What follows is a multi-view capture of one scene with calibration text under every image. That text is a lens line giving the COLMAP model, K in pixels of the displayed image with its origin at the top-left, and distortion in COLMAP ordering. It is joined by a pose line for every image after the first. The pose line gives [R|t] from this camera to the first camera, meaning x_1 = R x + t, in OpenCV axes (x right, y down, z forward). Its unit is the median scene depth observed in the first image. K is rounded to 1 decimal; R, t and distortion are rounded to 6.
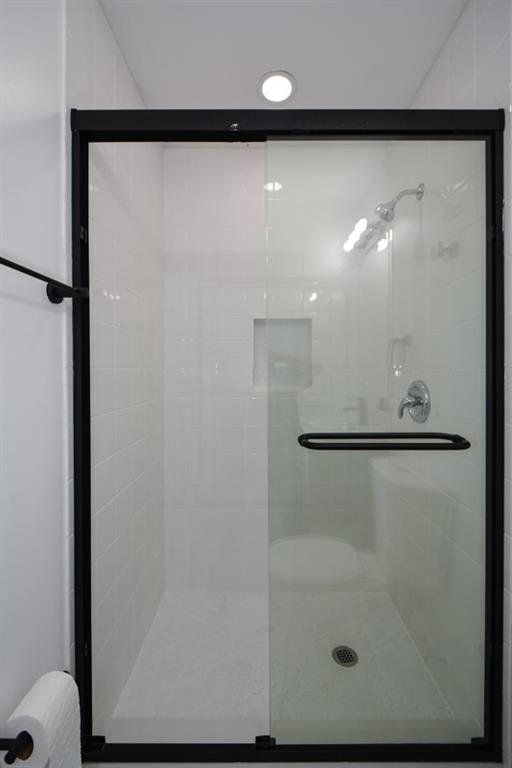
lens RADIAL K [[345.8, 0, 267.1], [0, 345.8, 375.6], [0, 0, 1]] dist [-0.002486, -0.001597]
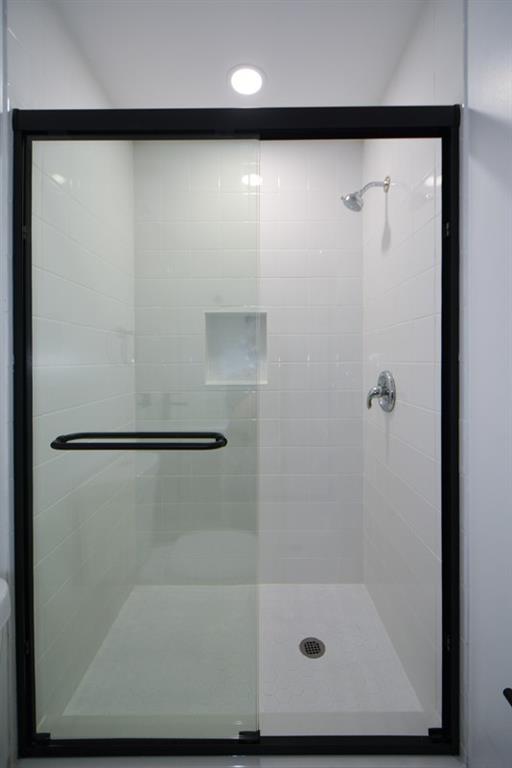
lens RADIAL K [[345.8, 0, 276.7], [0, 345.8, 362.2], [0, 0, 1]] dist [-0.002486, -0.001597]
pose [[0.999888, -0.013417, 0.006671, 0.121189], [0.013483, 0.999859, -0.010010, -0.005100], [-0.006536, 0.010098, 0.999928, -0.006871]]
